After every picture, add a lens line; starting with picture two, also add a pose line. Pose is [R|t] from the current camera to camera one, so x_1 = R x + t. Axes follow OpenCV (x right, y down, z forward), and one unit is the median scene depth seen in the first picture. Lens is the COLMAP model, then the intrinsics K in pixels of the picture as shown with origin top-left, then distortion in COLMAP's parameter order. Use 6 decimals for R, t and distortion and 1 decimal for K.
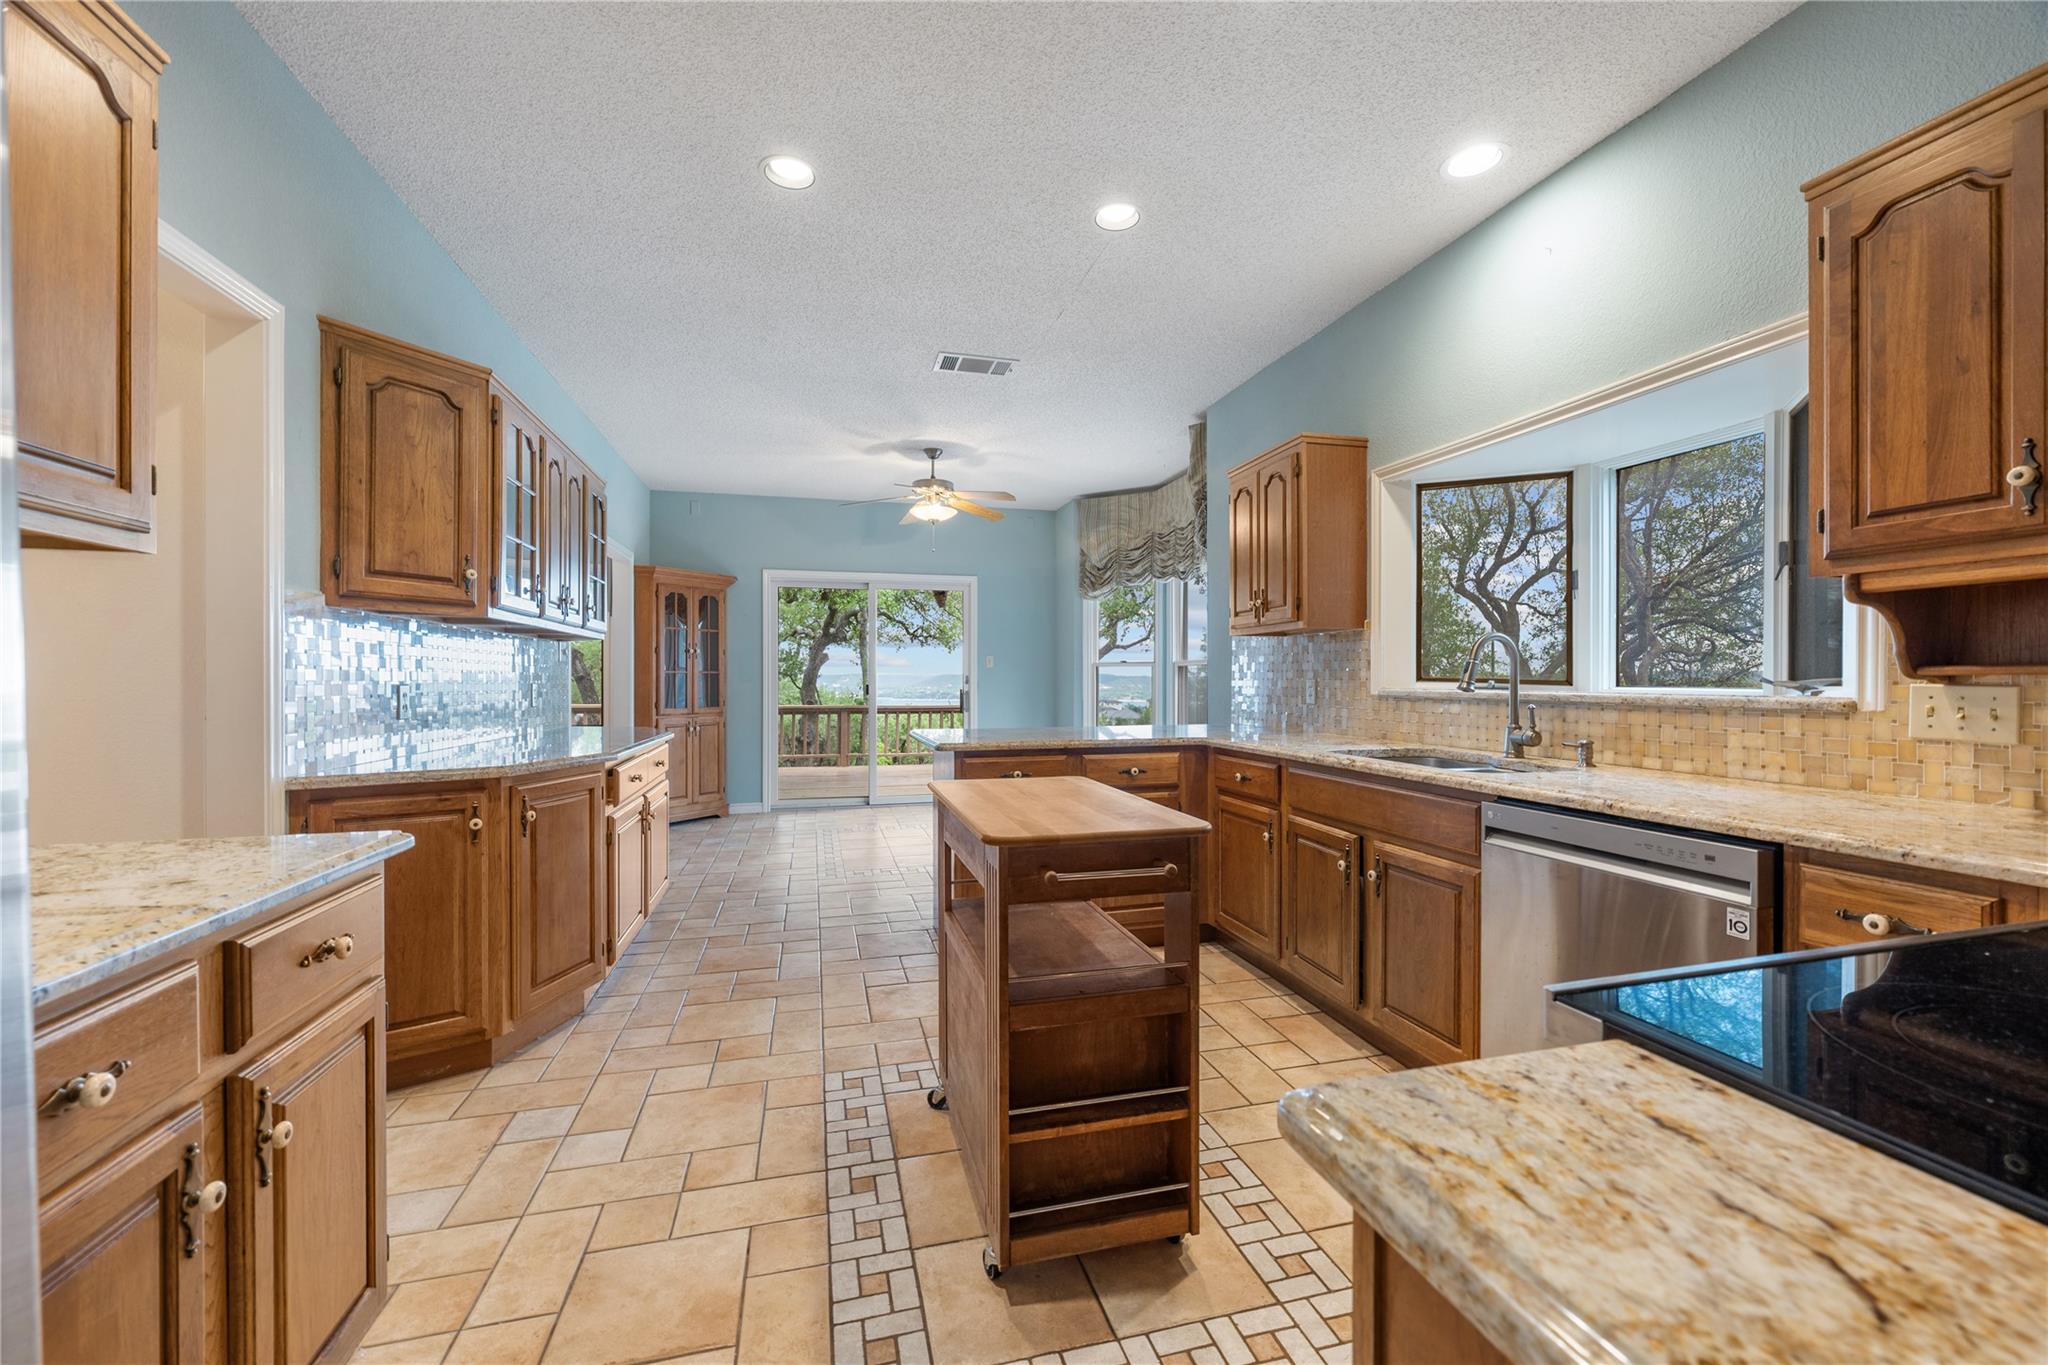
lens RADIAL K [[811.8, 0, 1023.8], [0, 811.8, 680.0], [0, 0, 1]] dist [0.001079, -0.000343]
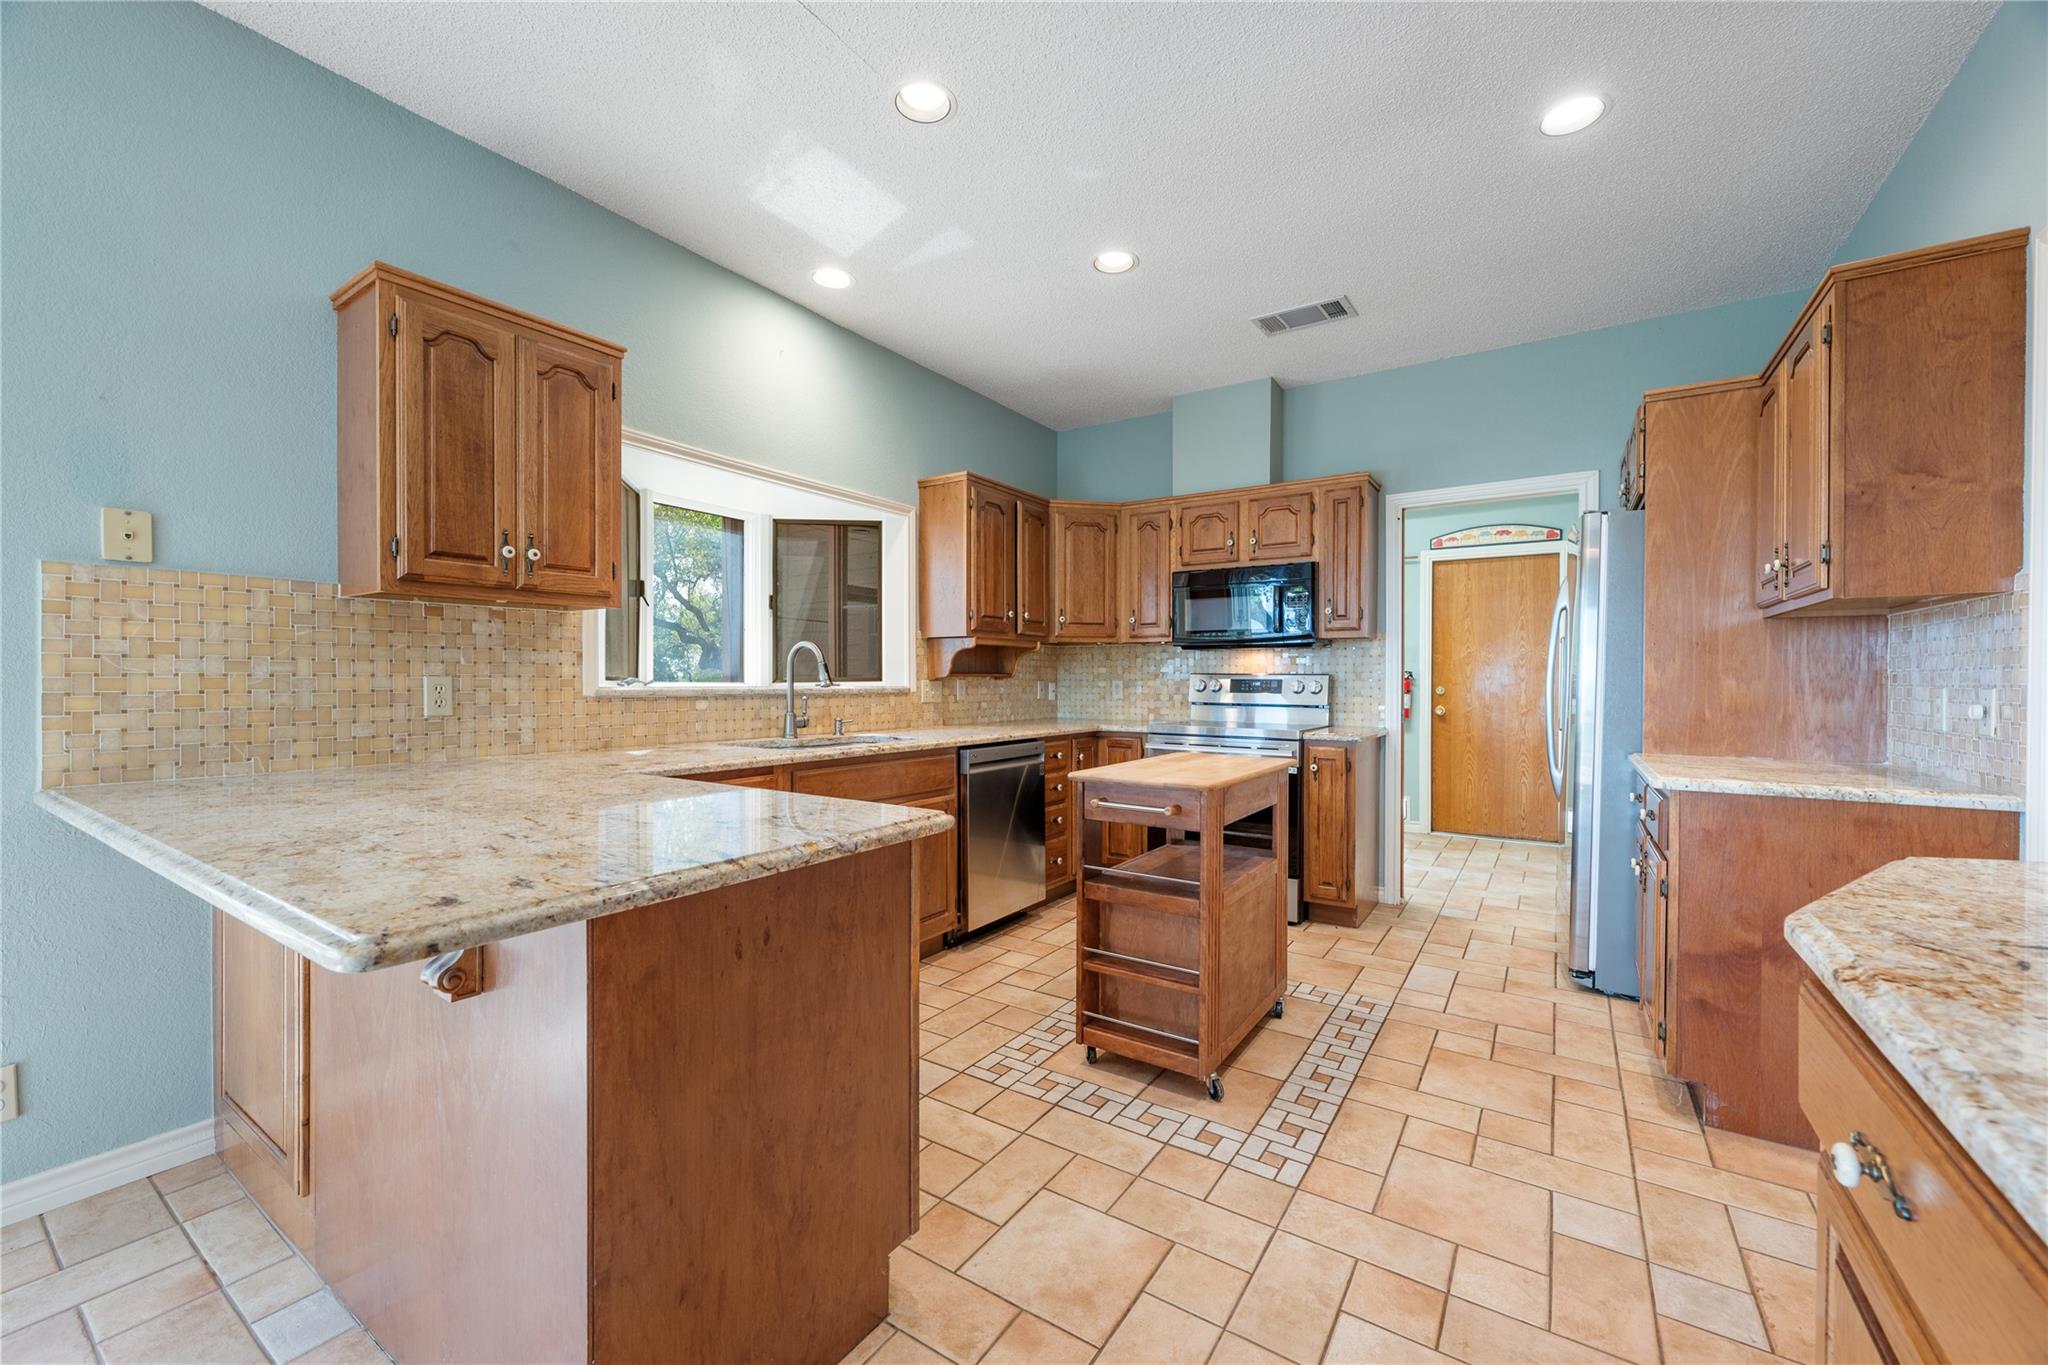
lens RADIAL K [[808.5, 0, 1023.0], [0, 808.5, 683.7], [0, 0, 1]] dist [0.000049, 0.000213]
pose [[-0.665870, -0.005591, 0.746047, -0.517751], [-0.001494, 0.999980, 0.006160, 0.000595], [-0.746066, 0.002987, -0.665865, 1.372898]]
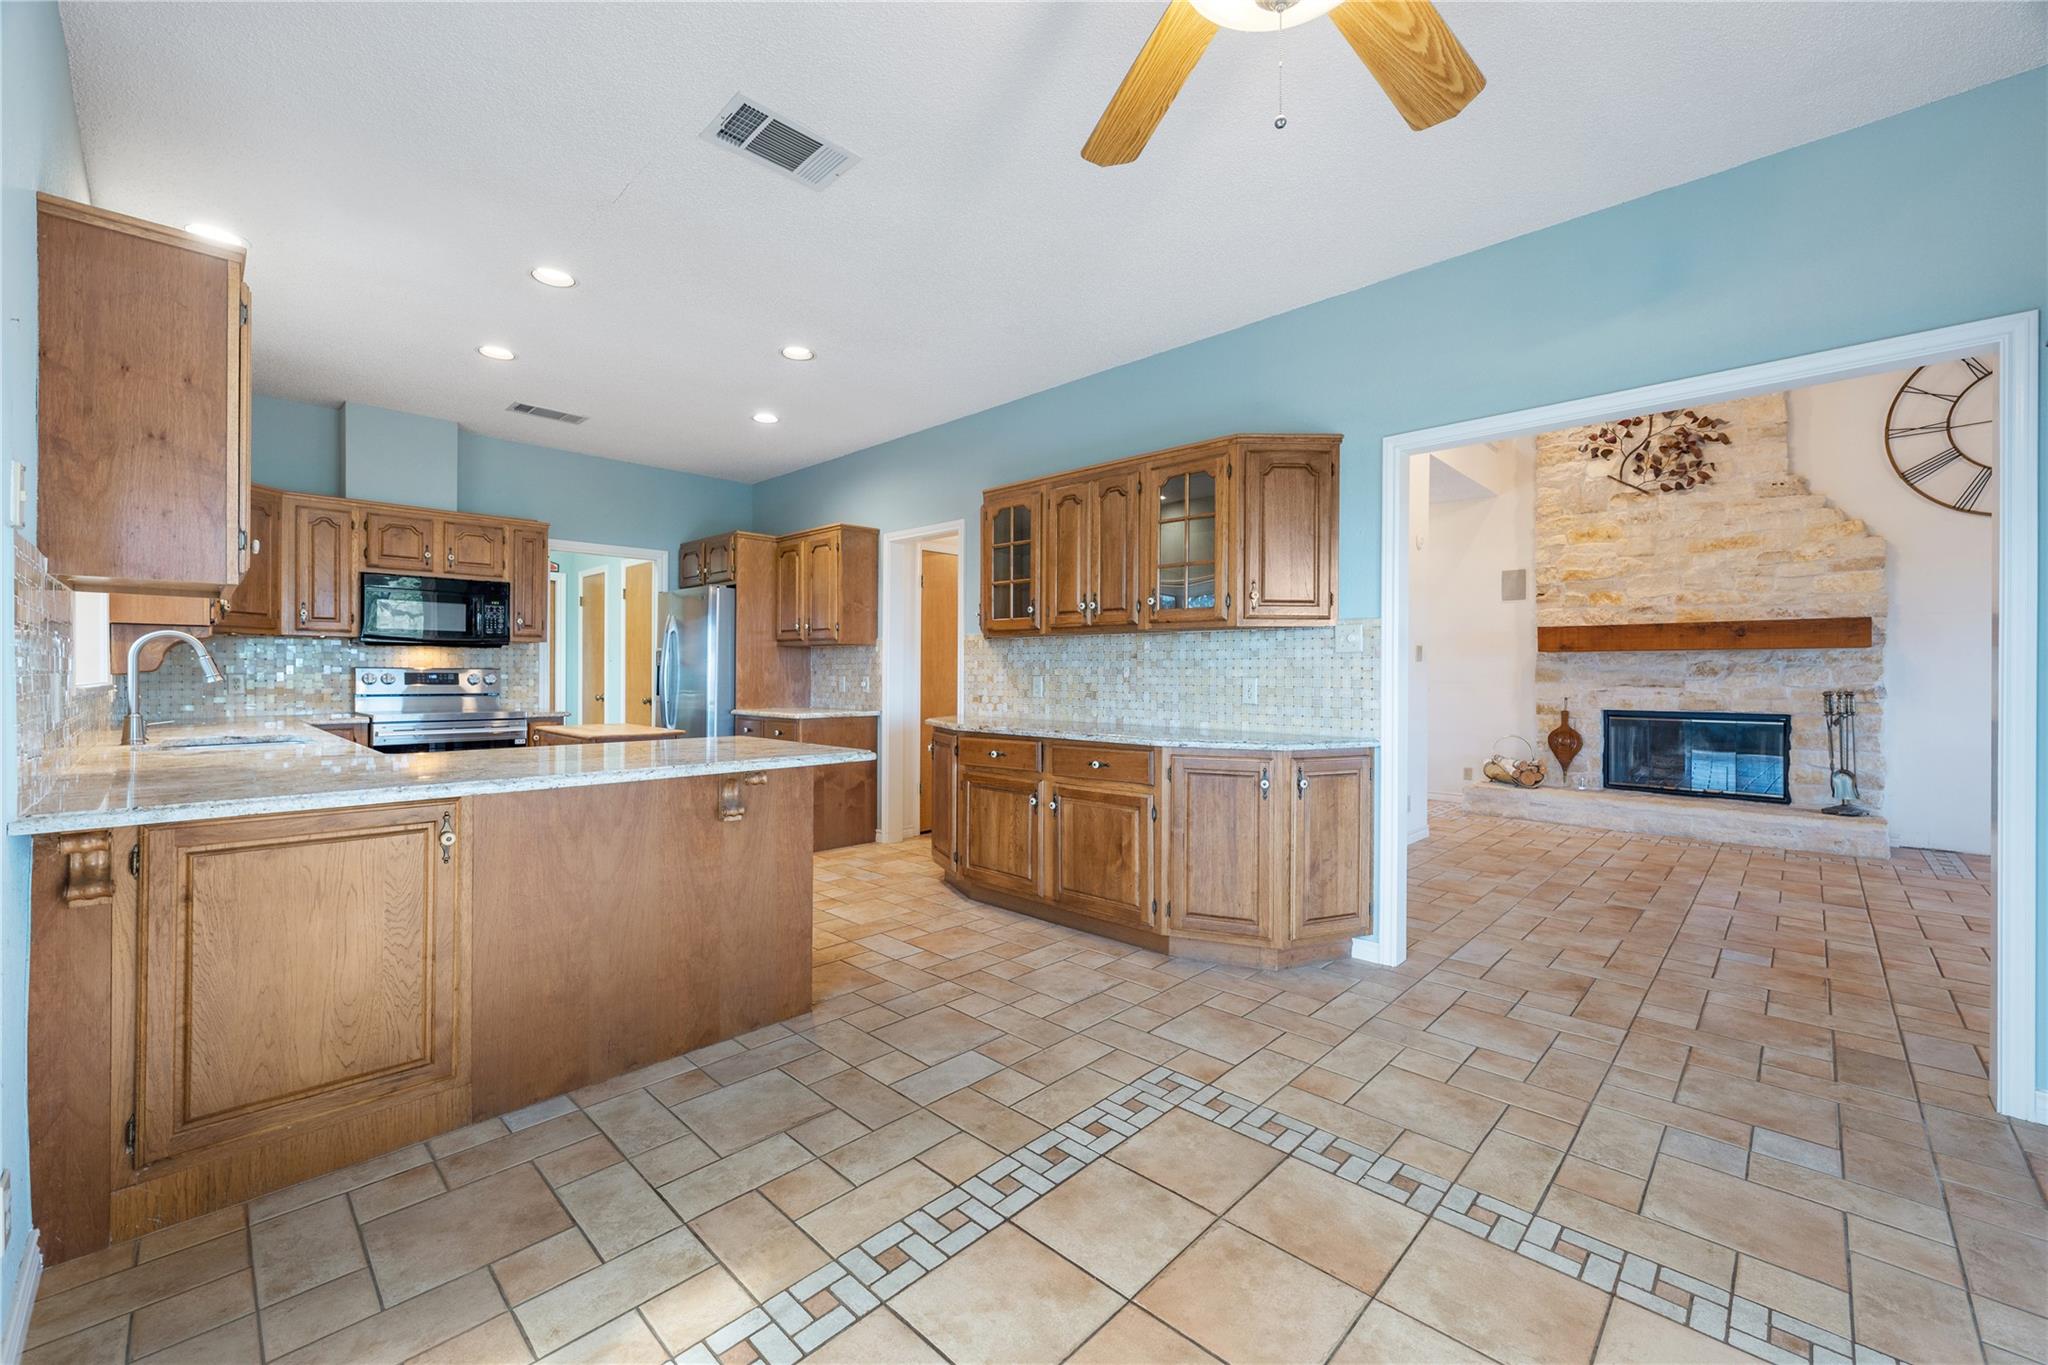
lens RADIAL K [[812.2, 0, 1021.6], [0, 812.2, 673.7], [0, 0, 1]] dist [-0.000664, 0.000048]
pose [[-0.853683, -0.000891, -0.520793, 0.138076], [-0.001958, 0.999997, 0.001499, -0.002300], [0.520790, 0.002299, -0.853682, 2.205092]]
